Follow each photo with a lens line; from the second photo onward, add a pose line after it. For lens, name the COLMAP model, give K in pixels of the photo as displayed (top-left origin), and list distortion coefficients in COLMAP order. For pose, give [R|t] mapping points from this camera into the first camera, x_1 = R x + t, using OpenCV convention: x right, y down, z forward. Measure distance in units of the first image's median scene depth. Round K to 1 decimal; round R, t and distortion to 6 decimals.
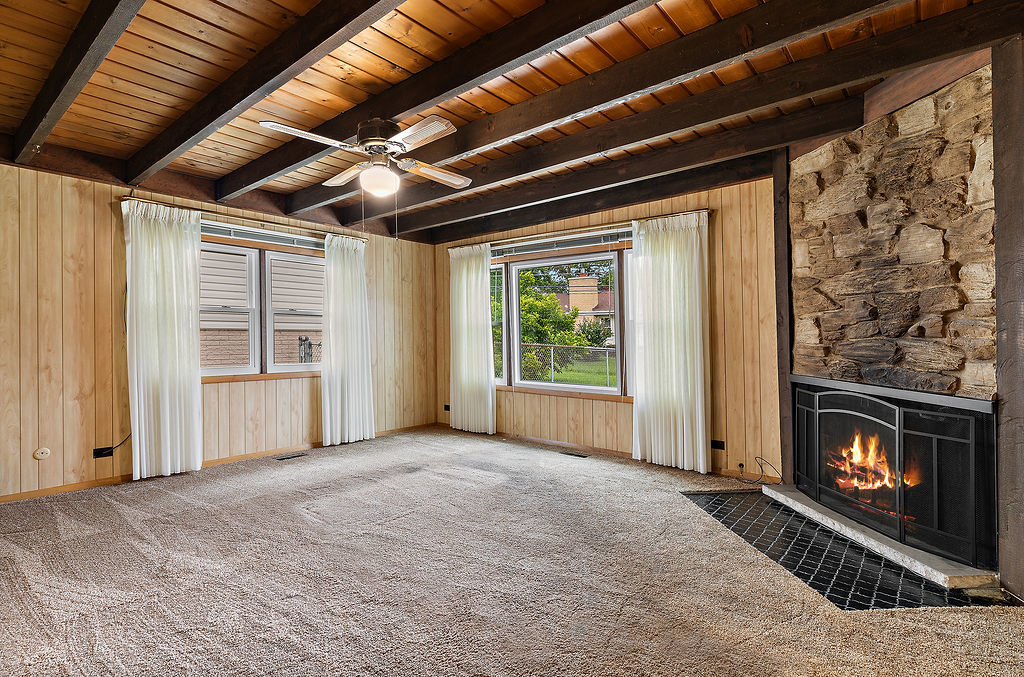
lens RADIAL K [[496.4, 0, 504.8], [0, 496.4, 337.4], [0, 0, 1]] dist [-0.001948, 0.000814]
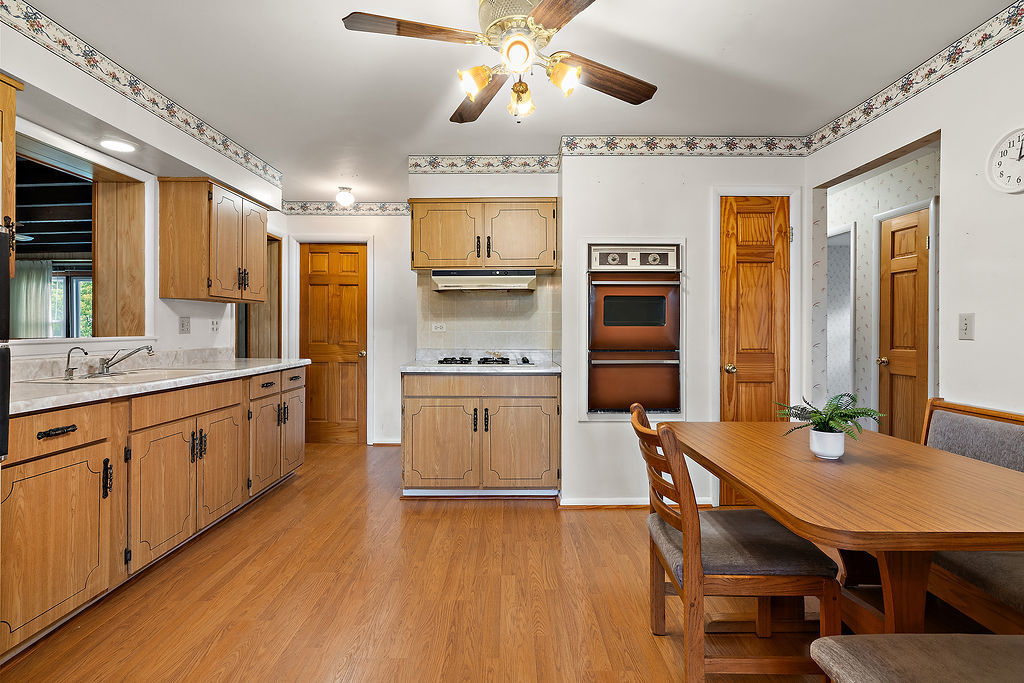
lens RADIAL K [[496.4, 0, 511.7], [0, 496.4, 329.5], [0, 0, 1]] dist [-0.001948, 0.000814]
pose [[0.763990, -0.003454, 0.645219, 0.086277], [0.006122, 0.999979, -0.001896, 0.006529], [-0.645200, 0.005398, 0.763995, -1.276815]]
